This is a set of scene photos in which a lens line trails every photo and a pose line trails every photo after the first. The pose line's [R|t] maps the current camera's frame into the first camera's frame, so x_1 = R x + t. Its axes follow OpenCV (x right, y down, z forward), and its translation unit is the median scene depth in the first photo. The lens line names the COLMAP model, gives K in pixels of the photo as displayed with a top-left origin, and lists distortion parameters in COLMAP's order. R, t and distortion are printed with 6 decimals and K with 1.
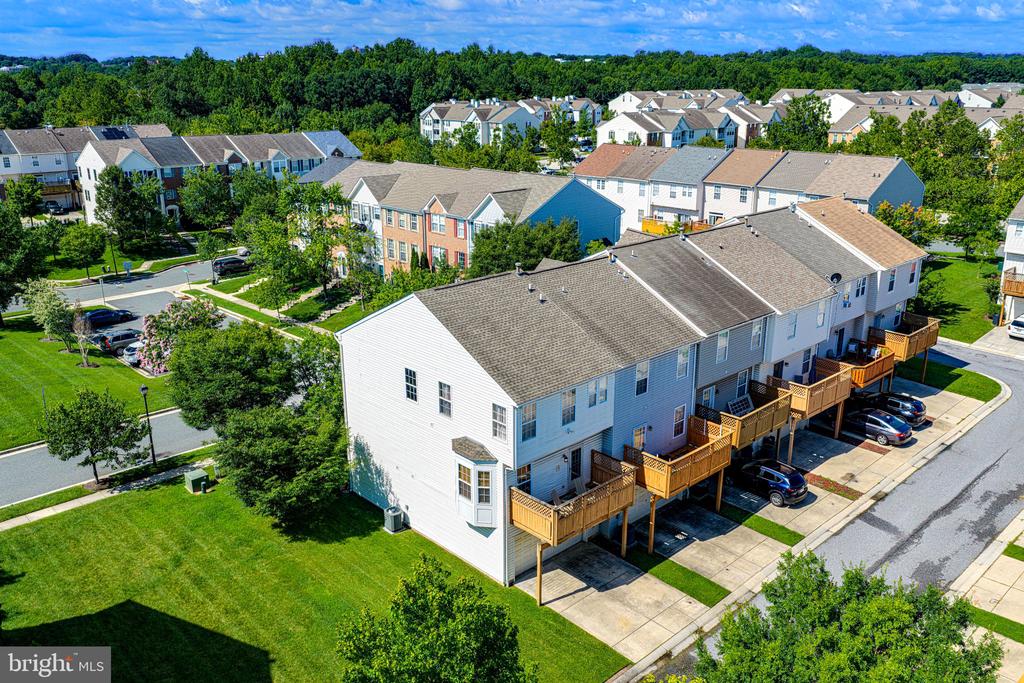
lens RADIAL K [[867.8, 0, 505.8], [0, 867.8, 346.6], [0, 0, 1]] dist [0.011462, -0.009325]
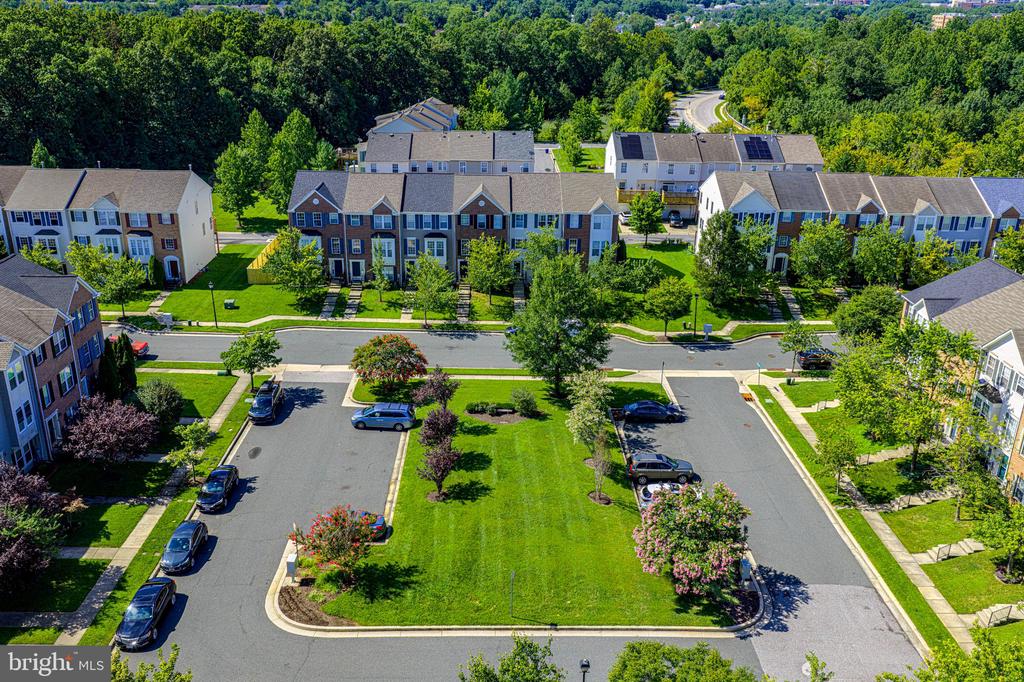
lens RADIAL K [[867.8, 0, 510.6], [0, 867.8, 336.3], [0, 0, 1]] dist [0.011462, -0.009325]
pose [[0.743879, 0.259582, -0.615842, -0.023572], [-0.218159, 0.965324, 0.143376, -0.142355], [0.631705, 0.027697, 0.774714, 0.140576]]
